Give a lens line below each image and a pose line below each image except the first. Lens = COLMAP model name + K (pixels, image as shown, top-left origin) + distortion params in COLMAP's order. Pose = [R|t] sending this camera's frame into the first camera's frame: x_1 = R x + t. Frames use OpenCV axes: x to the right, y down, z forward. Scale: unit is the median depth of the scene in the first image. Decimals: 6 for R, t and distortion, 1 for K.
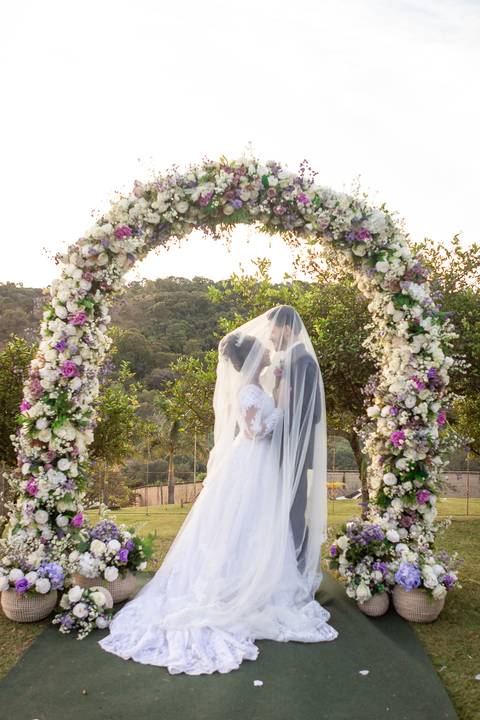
lens RADIAL K [[789.1, 0, 240.0], [0, 789.1, 360.0], [0, 0, 1]] dist [-0.021010, 0.009212]
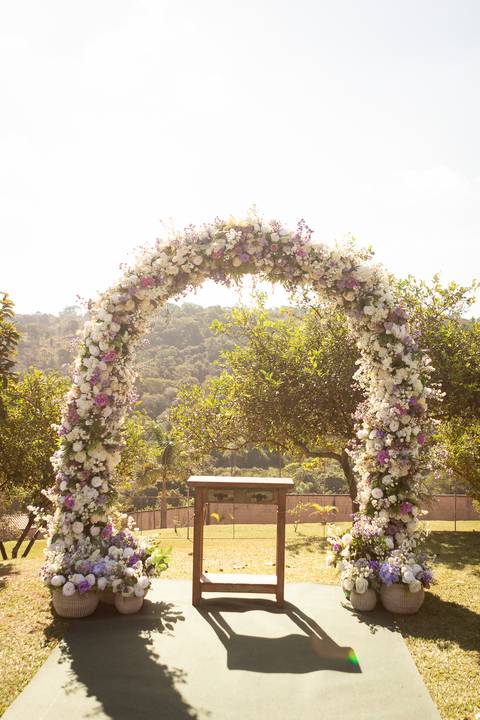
lens RADIAL K [[789.1, 0, 240.0], [0, 789.1, 360.0], [0, 0, 1]] dist [-0.021010, 0.009212]
pose [[0.999897, -0.003960, 0.013797, -0.026862], [0.004398, 0.999481, -0.031902, -0.008416], [-0.013664, 0.031960, 0.999396, -0.162150]]
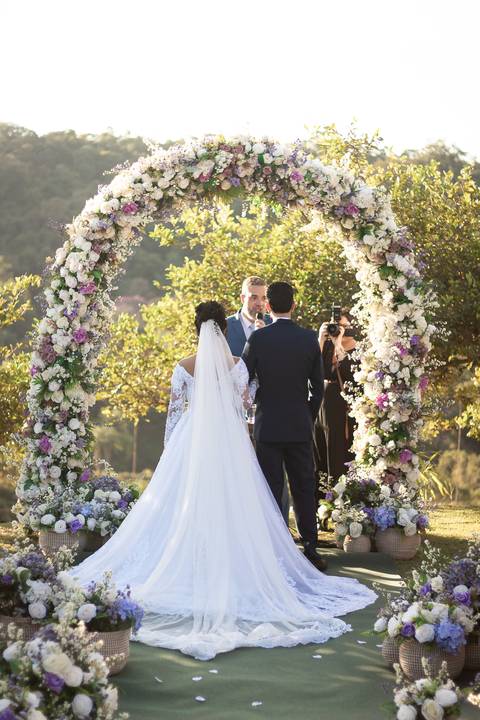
lens RADIAL K [[1565.7, 0, 240.0], [0, 1565.7, 360.0], [0, 0, 1]] dist [-0.002569, 0.101091]
pose [[0.996287, 0.002647, 0.086048, -0.175594], [-0.005512, 0.999437, 0.033081, -0.025439], [-0.085912, -0.033433, 0.995742, -1.100066]]
